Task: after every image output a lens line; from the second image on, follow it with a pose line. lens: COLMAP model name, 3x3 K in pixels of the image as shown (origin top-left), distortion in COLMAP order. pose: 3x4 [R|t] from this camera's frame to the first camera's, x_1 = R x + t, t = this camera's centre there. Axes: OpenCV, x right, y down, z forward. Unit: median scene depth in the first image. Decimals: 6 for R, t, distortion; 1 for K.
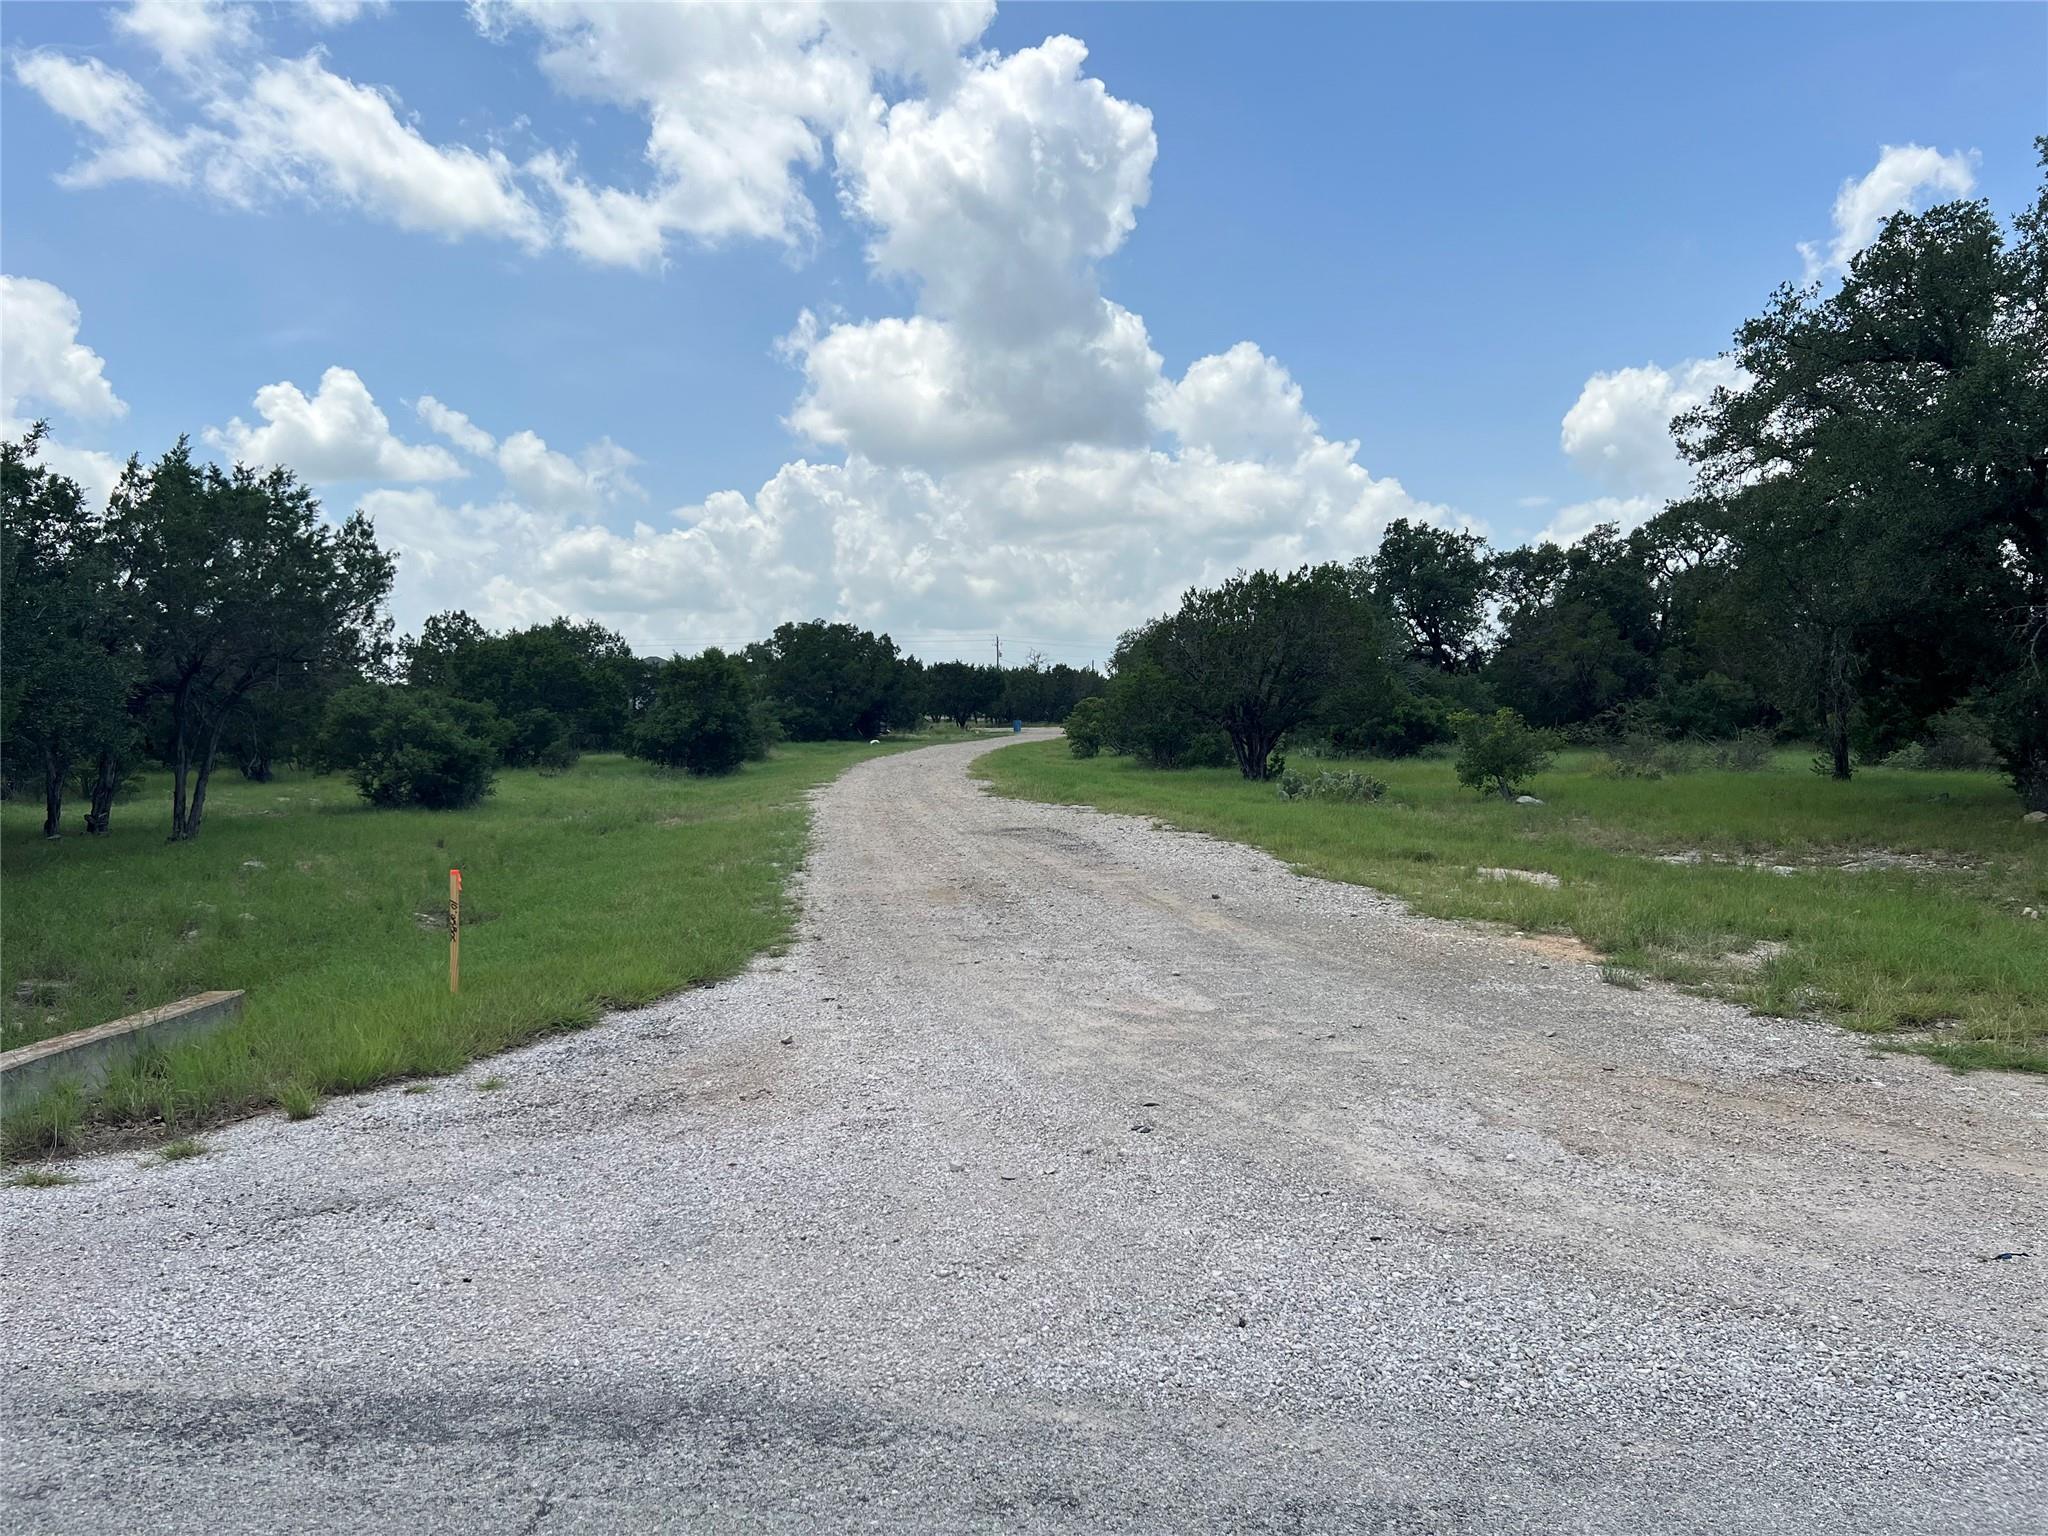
lens RADIAL K [[1548.0, 0, 1027.5], [0, 1548.0, 766.4], [0, 0, 1]] dist [-0.007112, -0.008303]
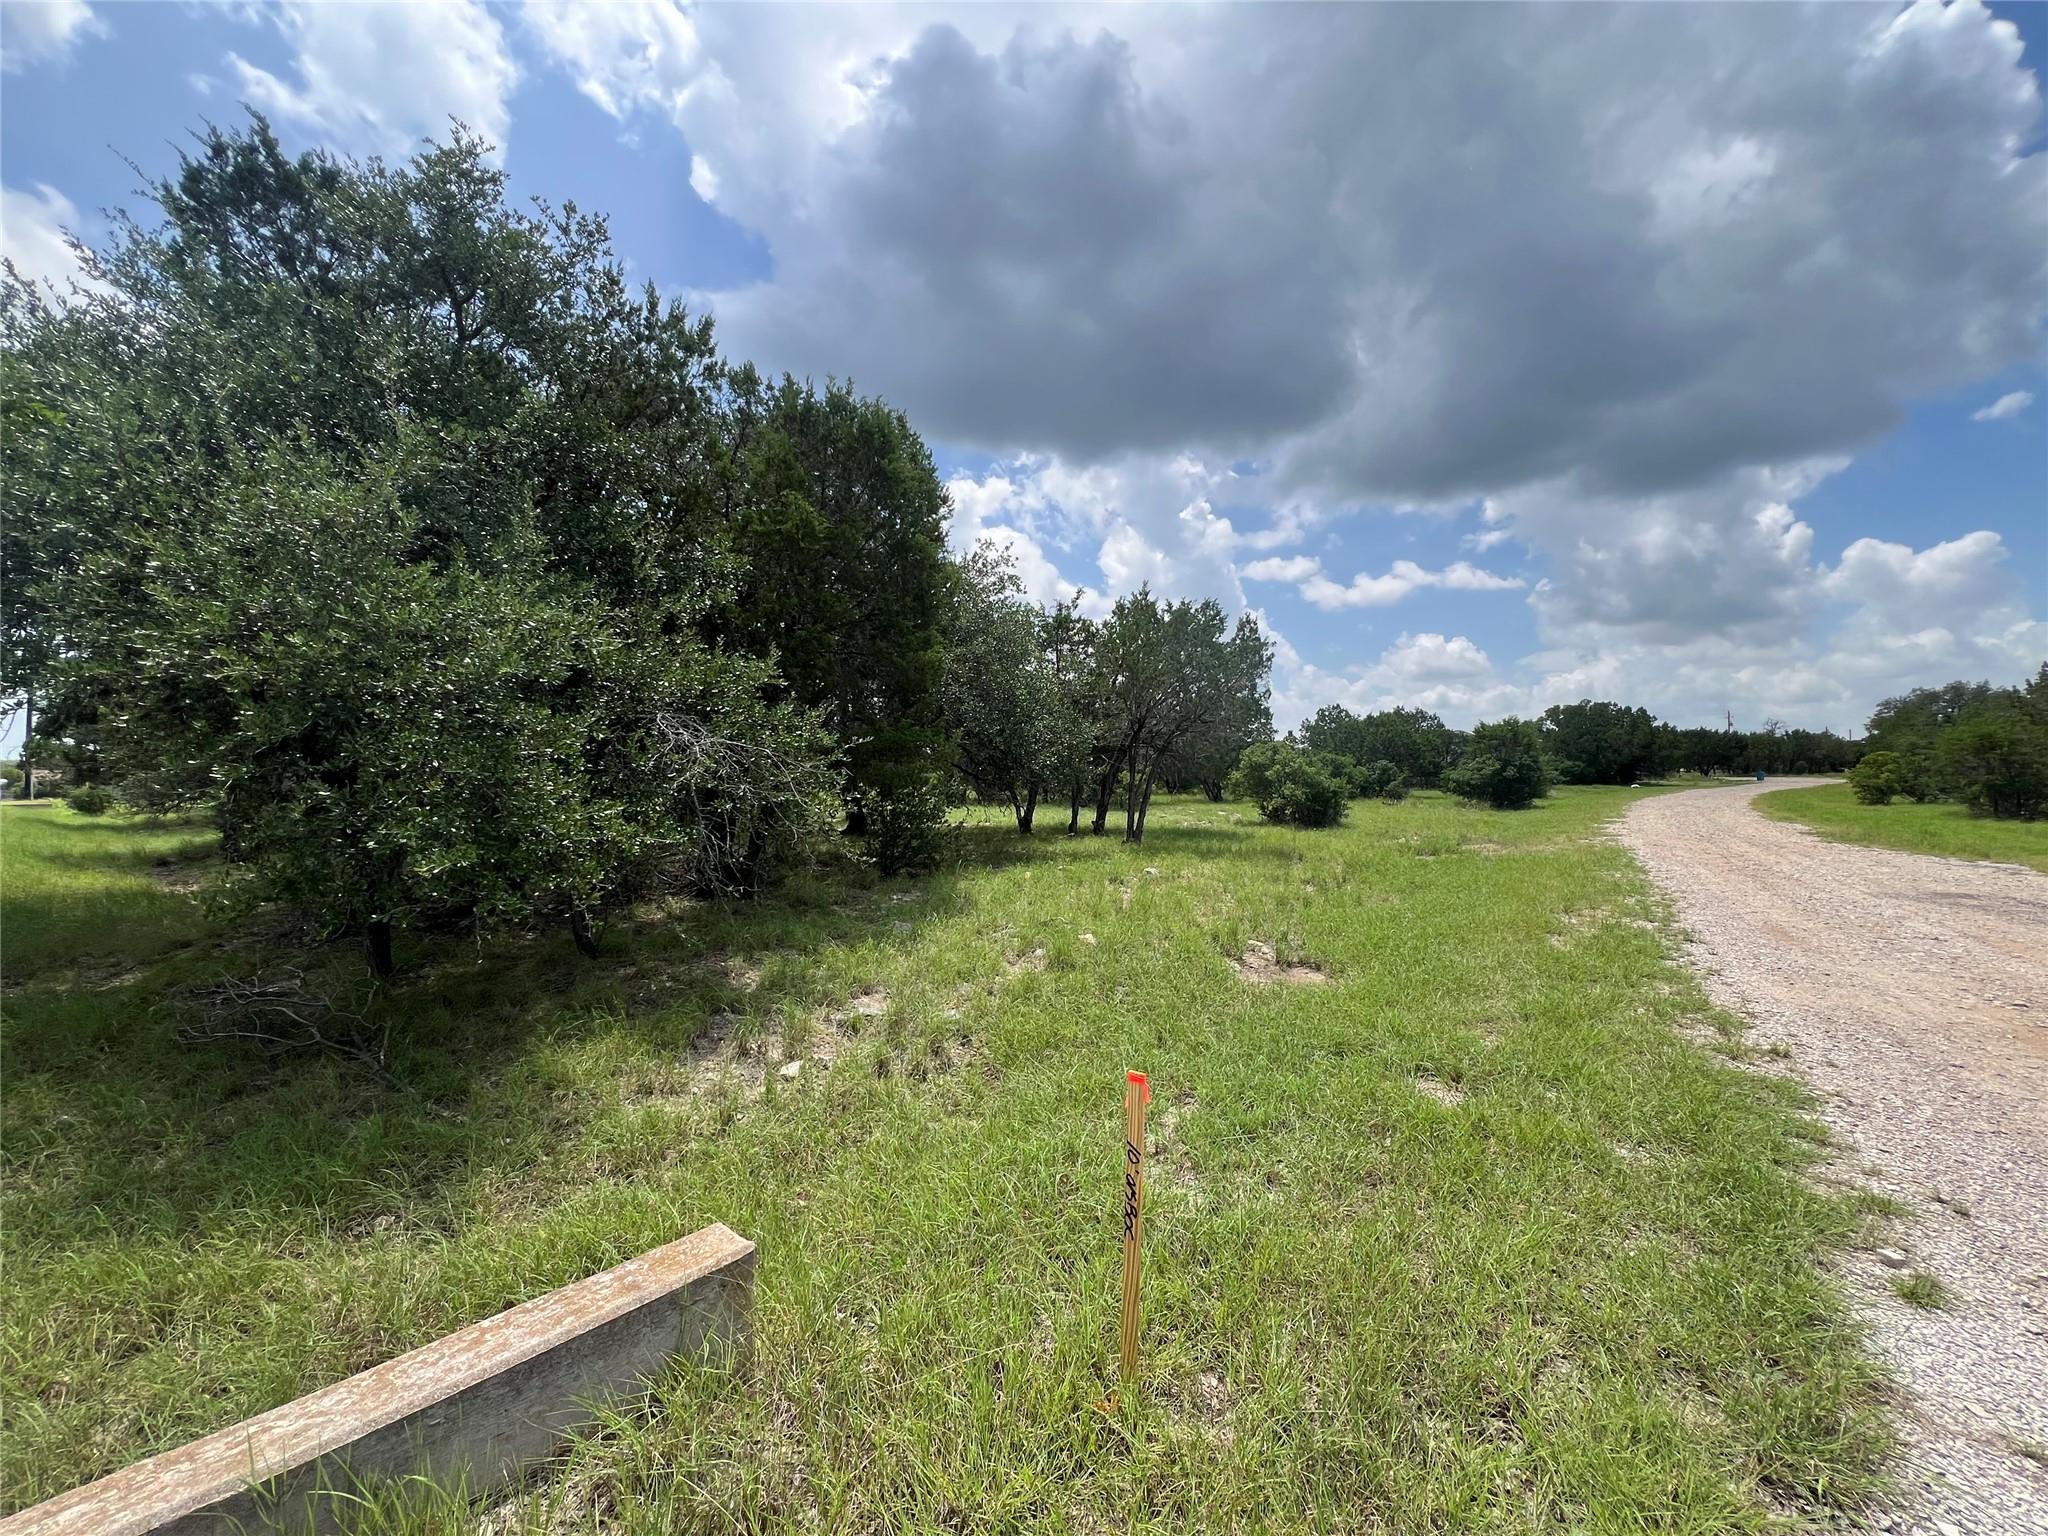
lens RADIAL K [[820.7, 0, 1034.1], [0, 820.7, 764.7], [0, 0, 1]] dist [-0.001114, 0.000308]
pose [[0.758469, 0.004195, -0.651696, -0.045632], [-0.027329, 0.999304, -0.025374, -0.002783], [0.651136, 0.037056, 0.758056, 0.150879]]
